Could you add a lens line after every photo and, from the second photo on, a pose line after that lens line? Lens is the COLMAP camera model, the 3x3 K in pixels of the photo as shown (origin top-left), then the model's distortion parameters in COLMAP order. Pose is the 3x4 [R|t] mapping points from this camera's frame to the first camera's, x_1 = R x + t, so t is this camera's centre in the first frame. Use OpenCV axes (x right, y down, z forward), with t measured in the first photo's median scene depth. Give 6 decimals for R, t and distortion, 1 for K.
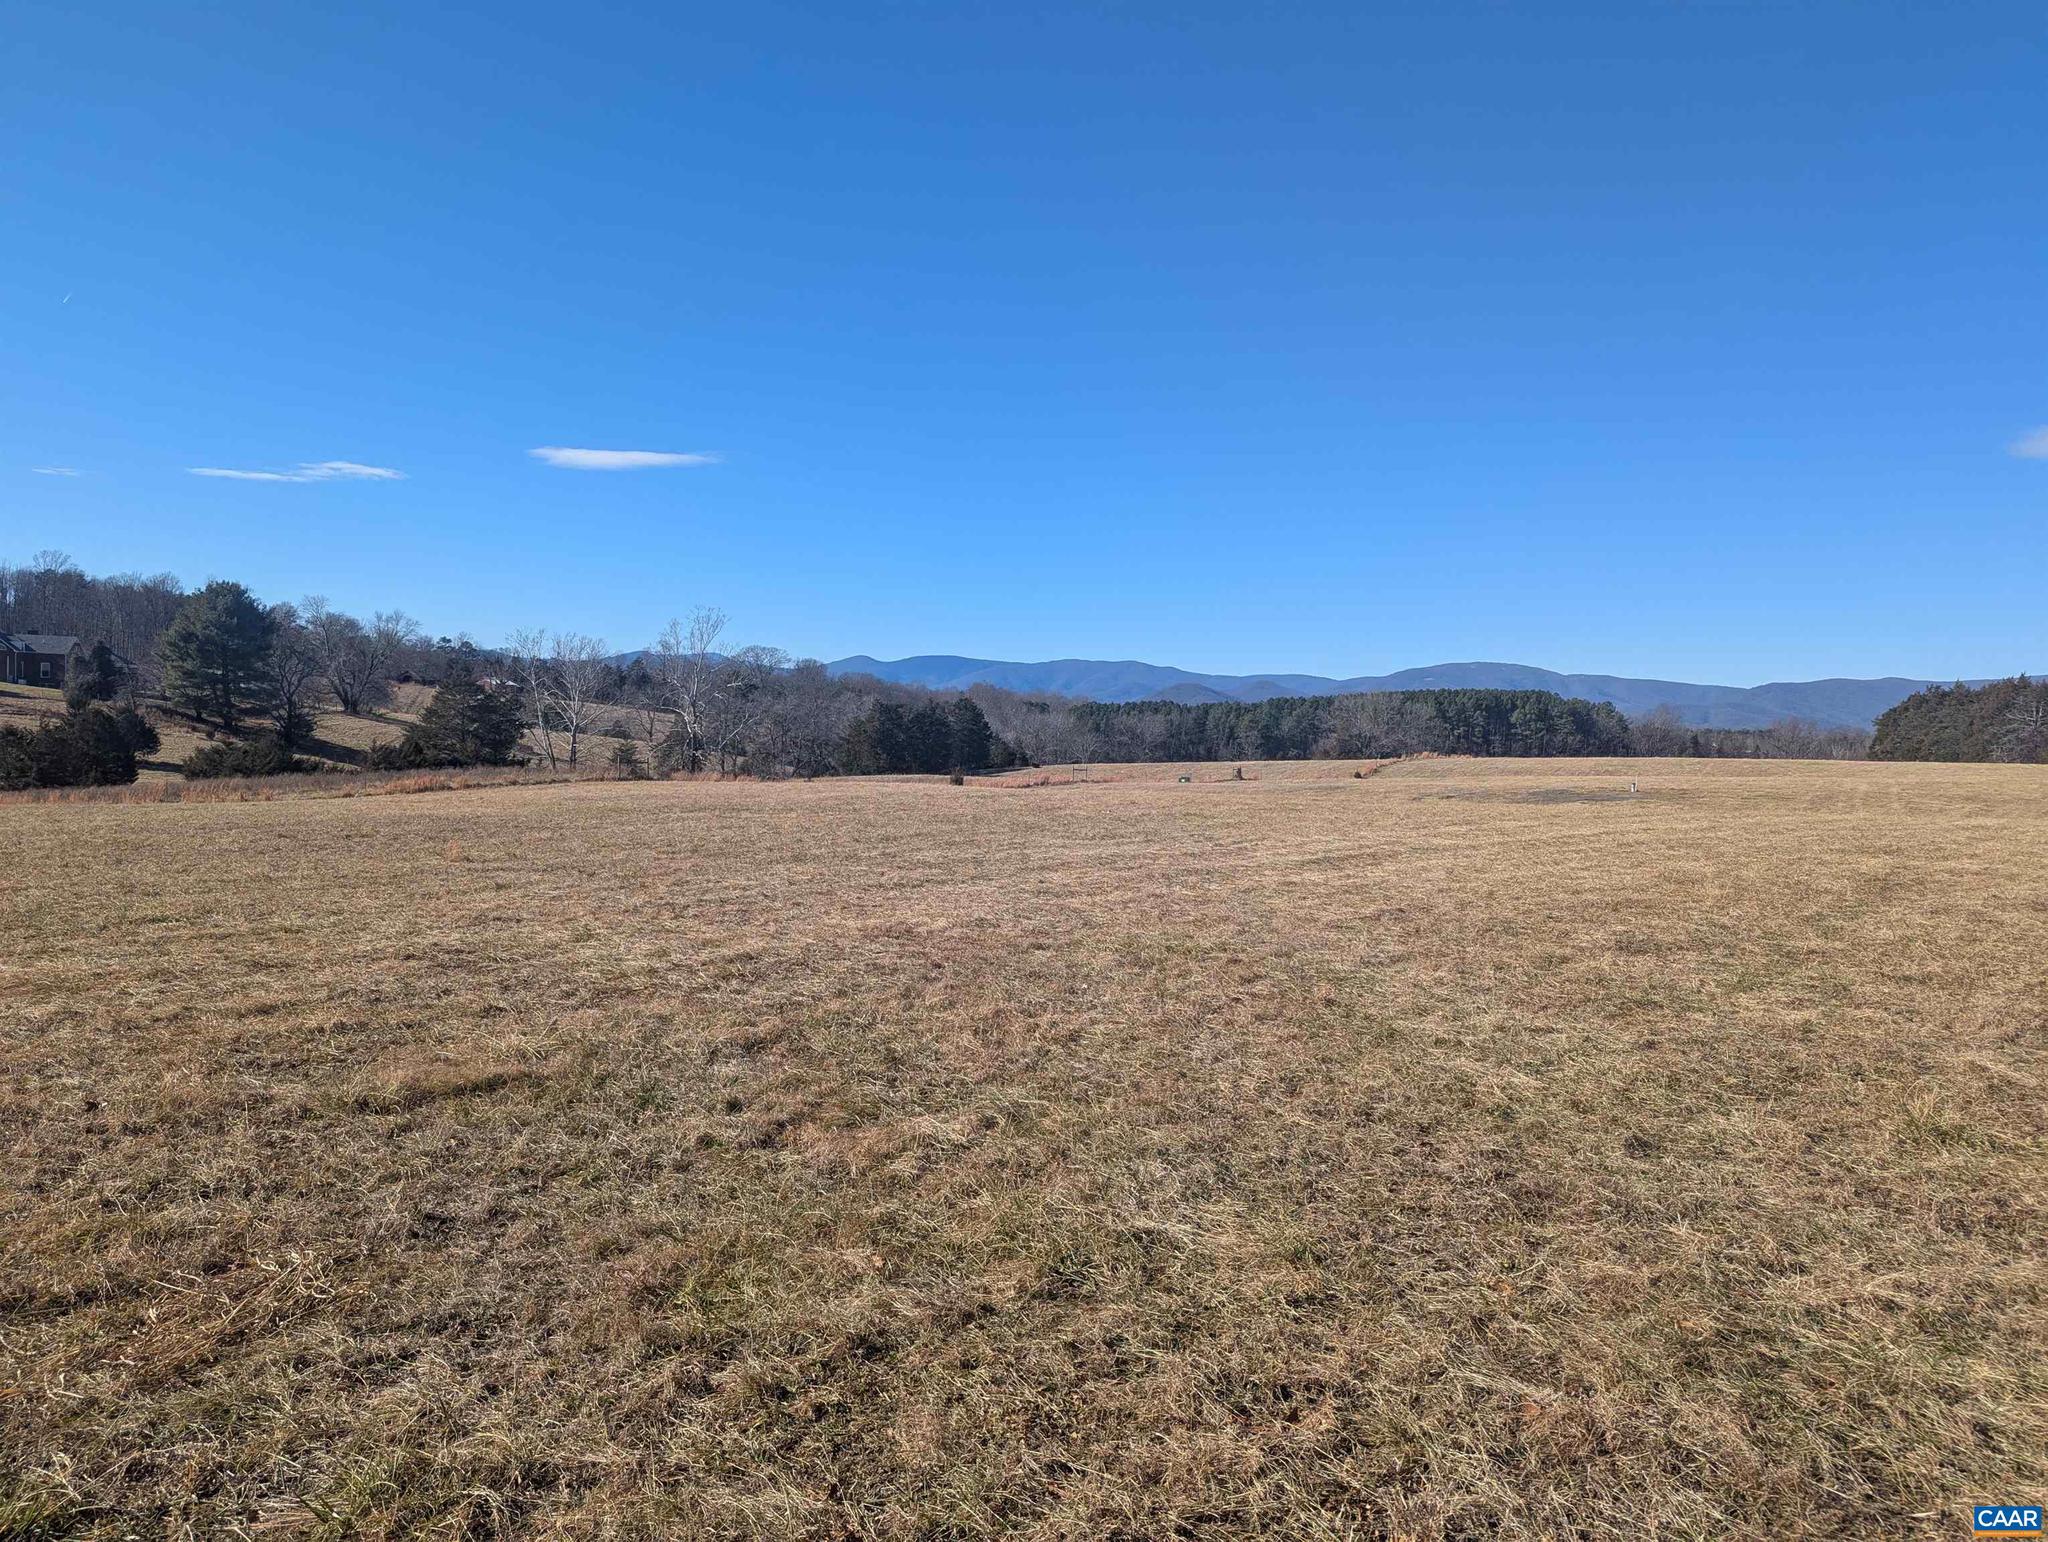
lens RADIAL K [[1435.1, 0, 1010.8], [0, 1435.1, 779.0], [0, 0, 1]] dist [0.073111, -0.071296]
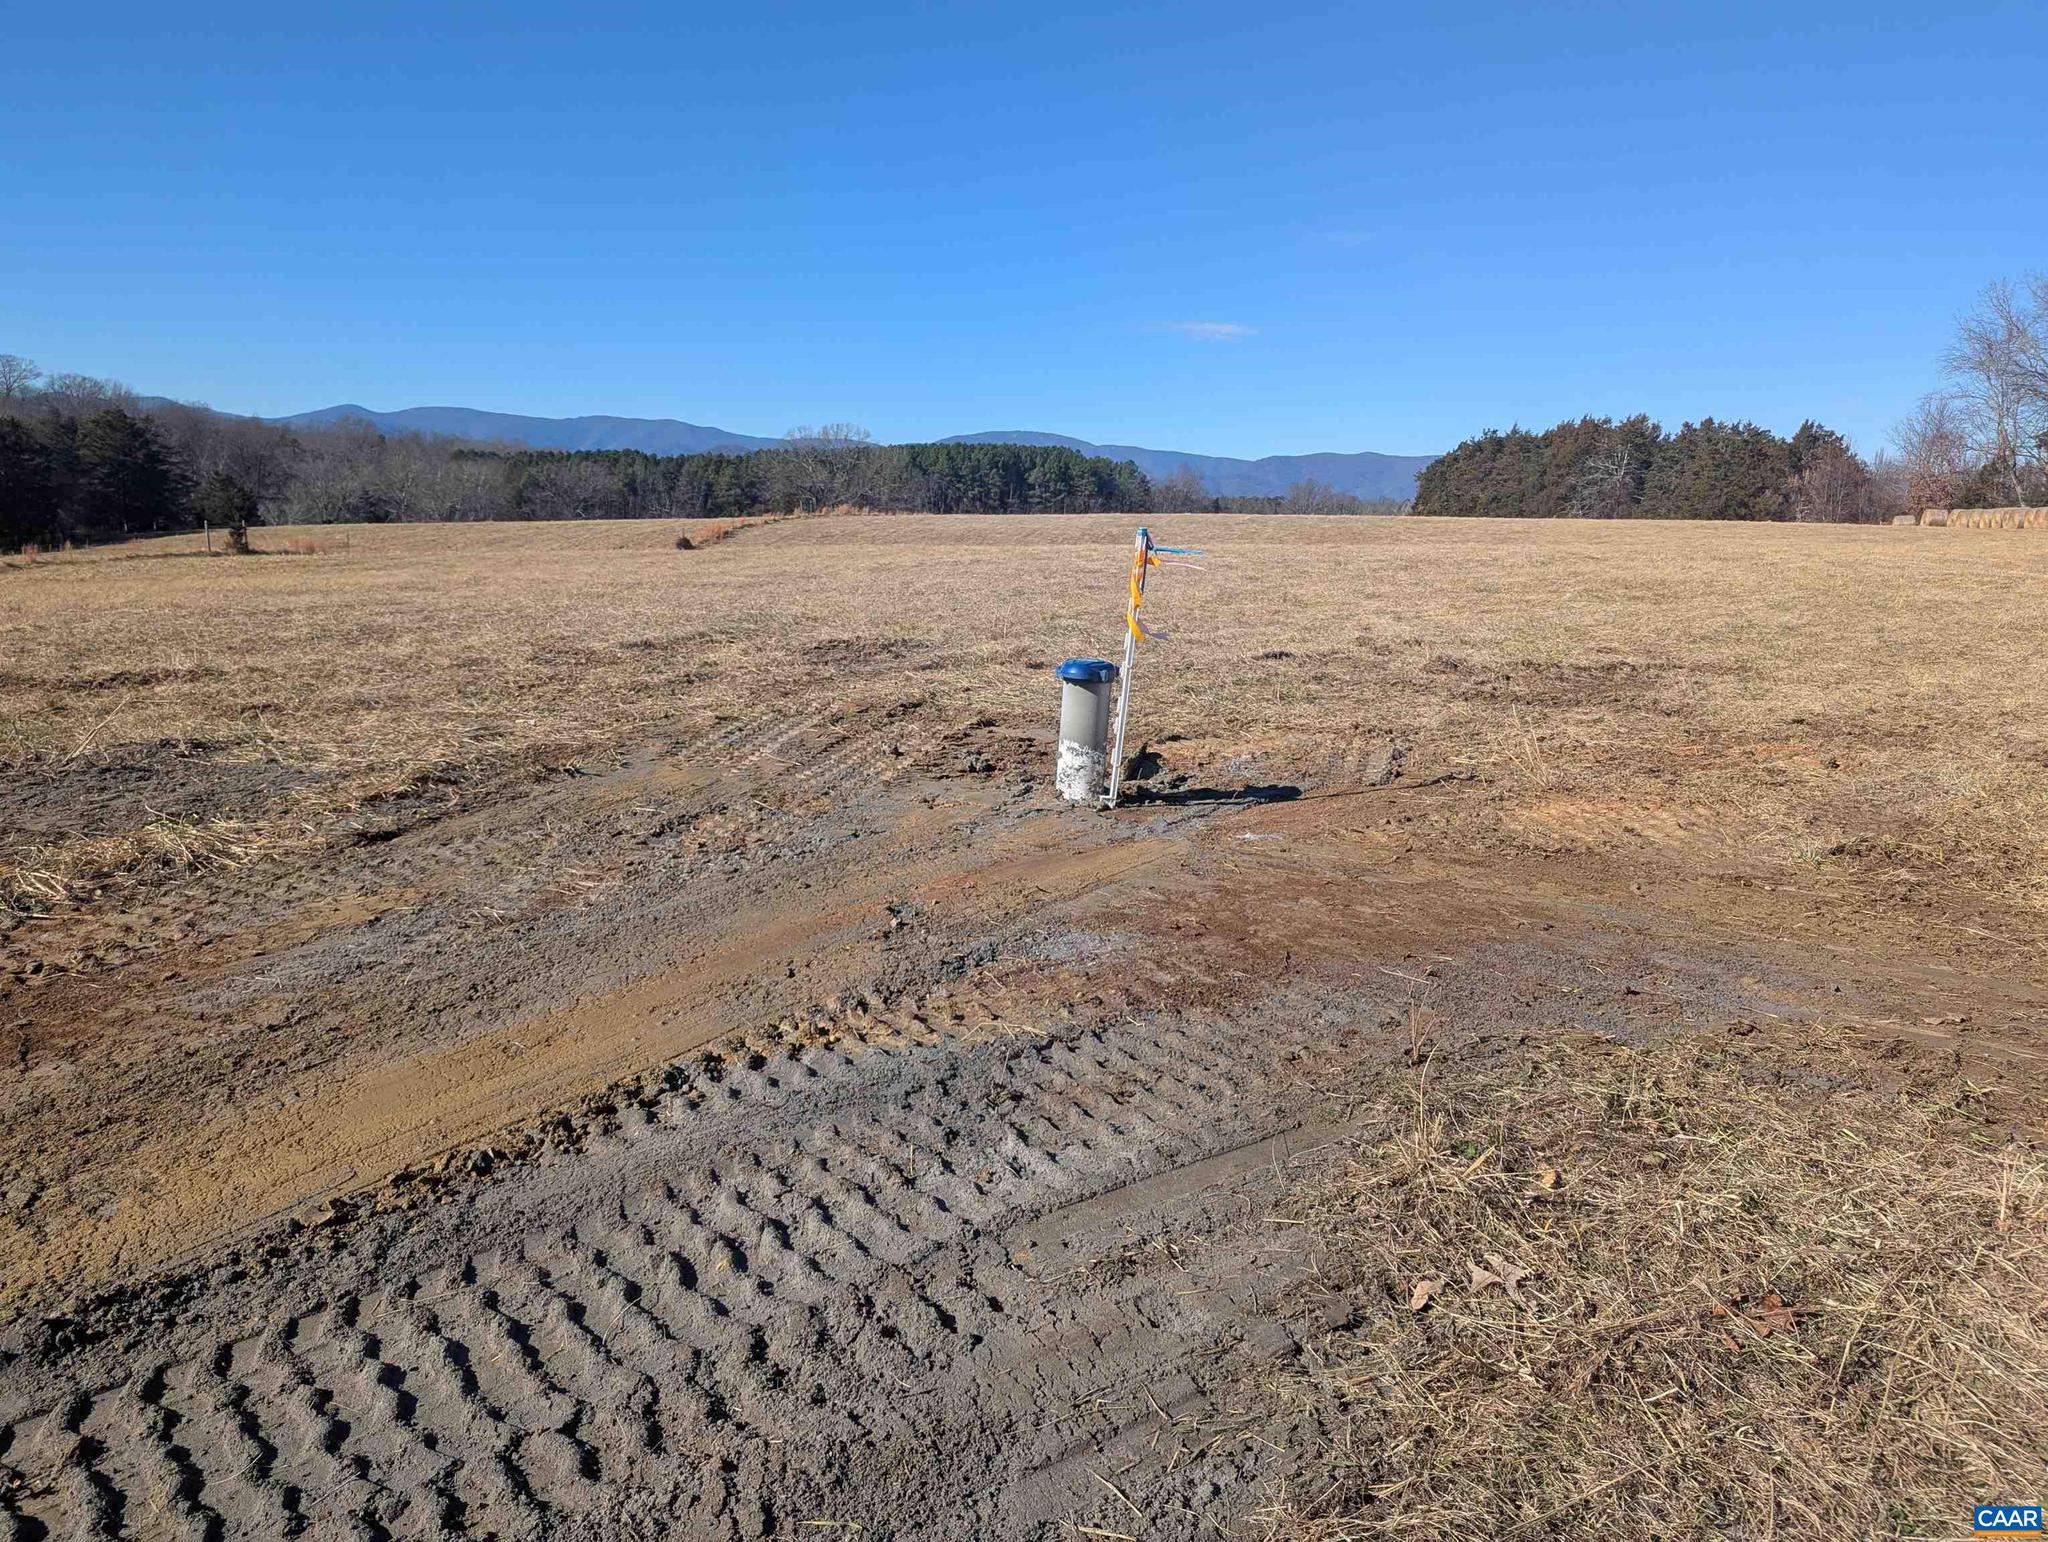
lens RADIAL K [[1435.1, 0, 1022.2], [0, 1435.1, 784.8], [0, 0, 1]] dist [0.073111, -0.071296]
pose [[0.950996, -0.053528, 0.304534, 0.136331], [0.003332, 0.986619, 0.163011, -0.000738], [-0.309184, -0.154008, 0.938449, 0.316688]]
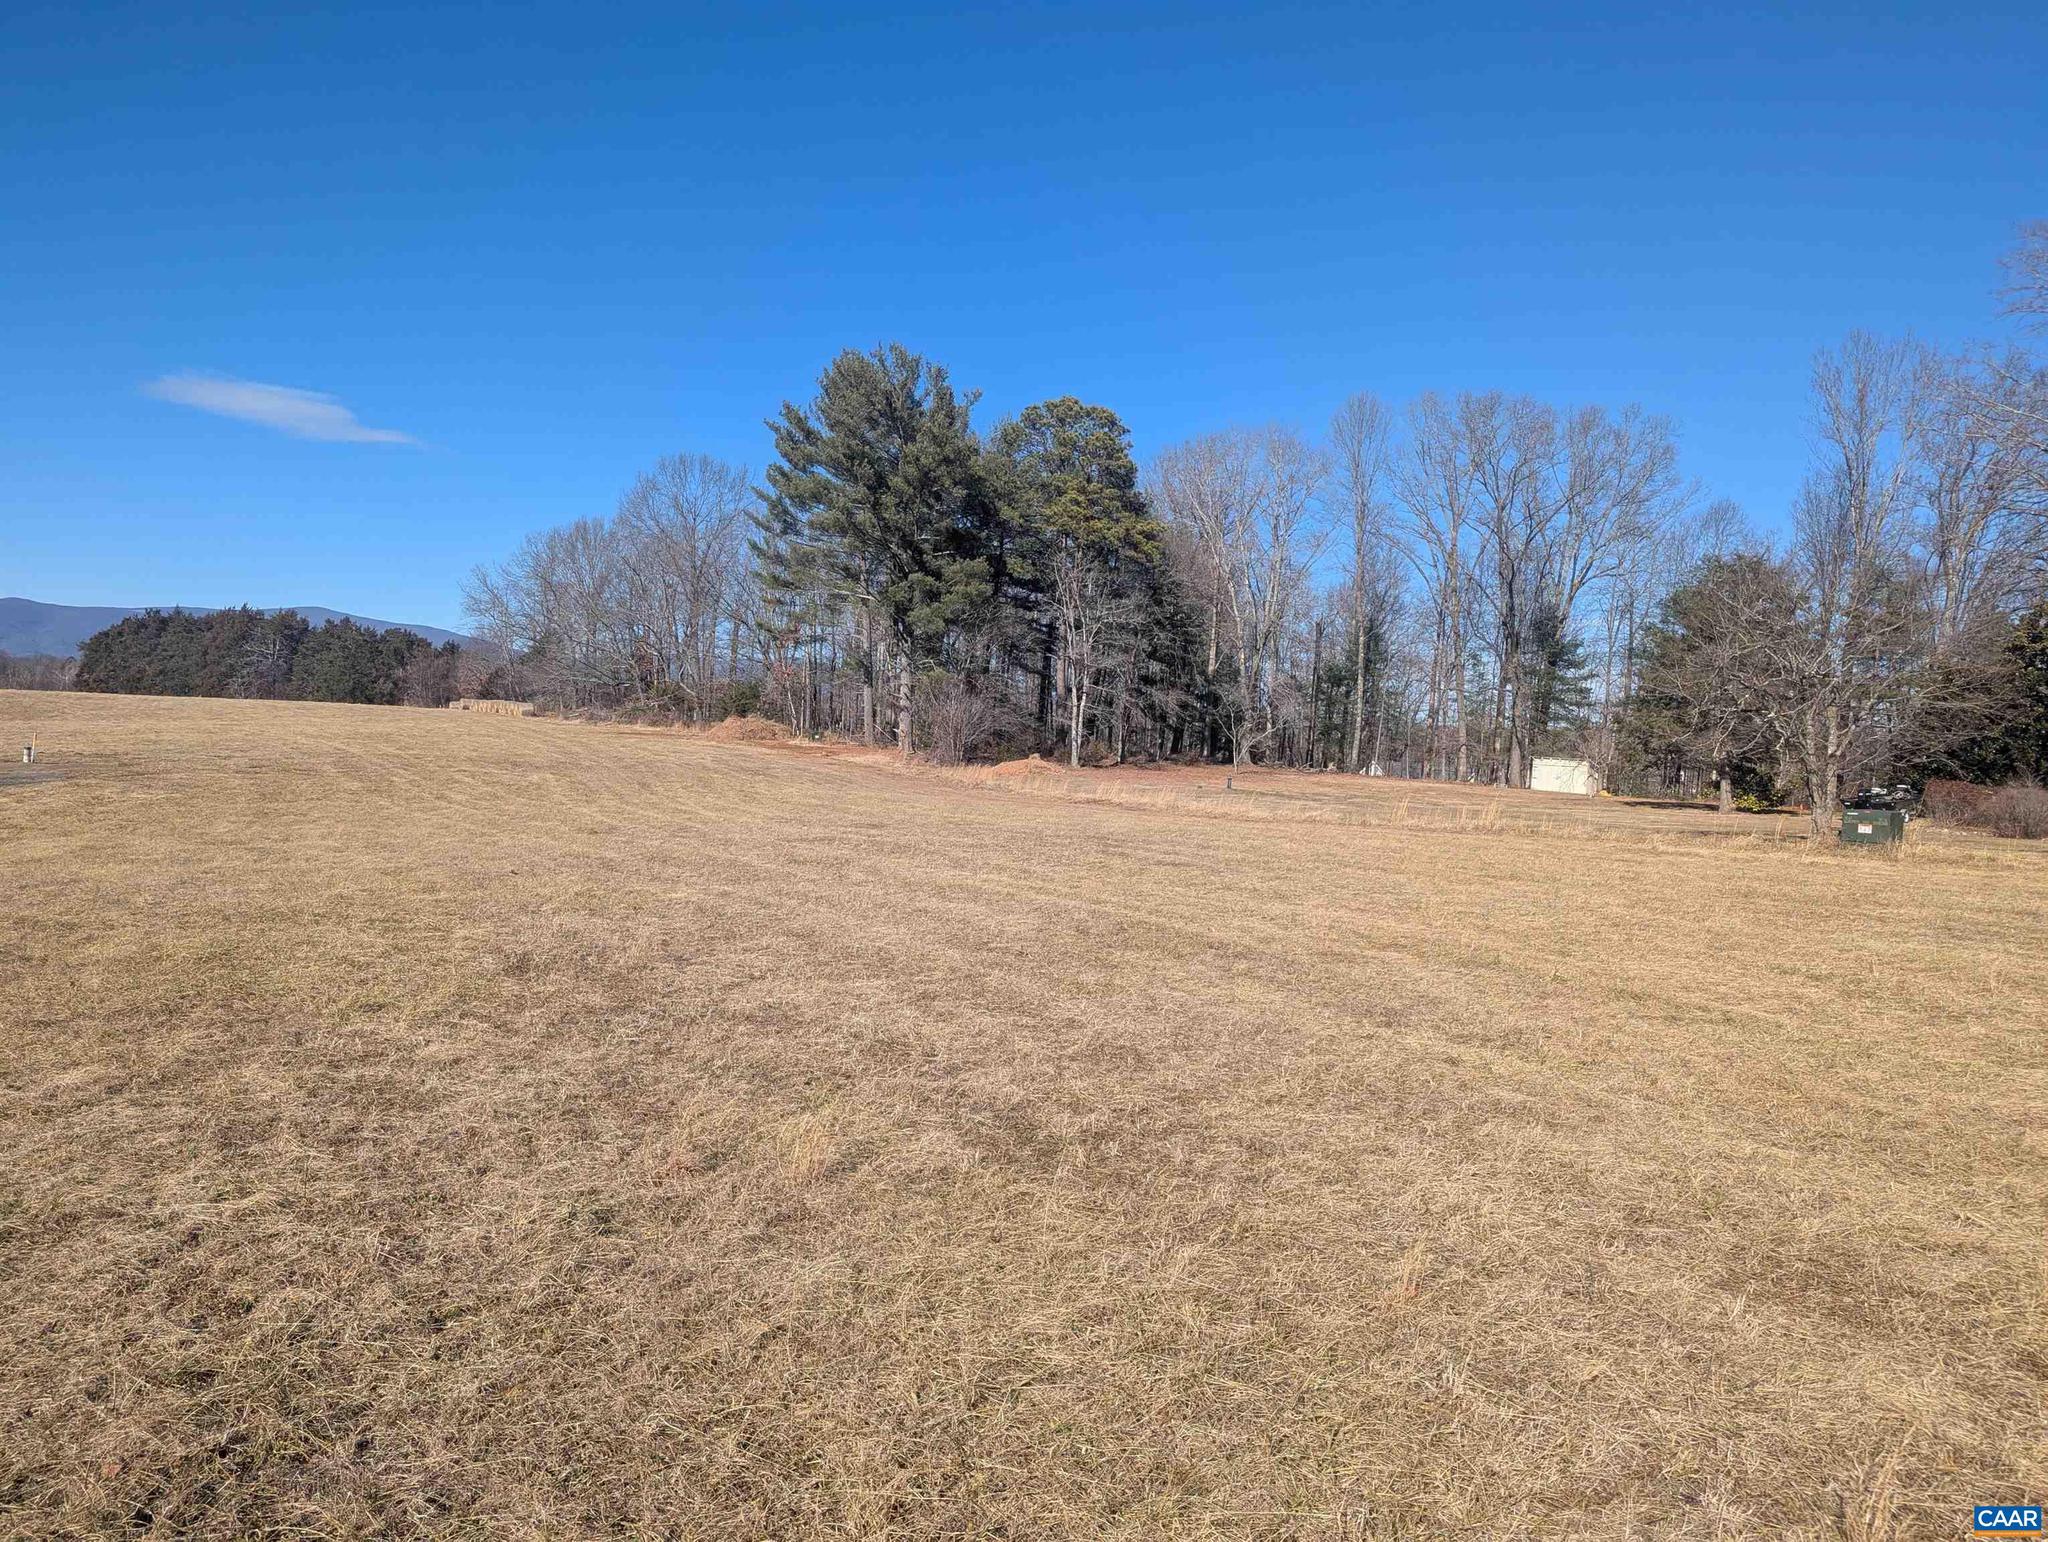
lens RADIAL K [[1435.1, 0, 1021.6], [0, 1435.1, 771.6], [0, 0, 1]] dist [0.073111, -0.071296]
pose [[0.411767, -0.029426, 0.910814, 0.027205], [-0.011978, 0.999217, 0.037697, -0.004438], [-0.911210, -0.026432, 0.411092, 0.146253]]
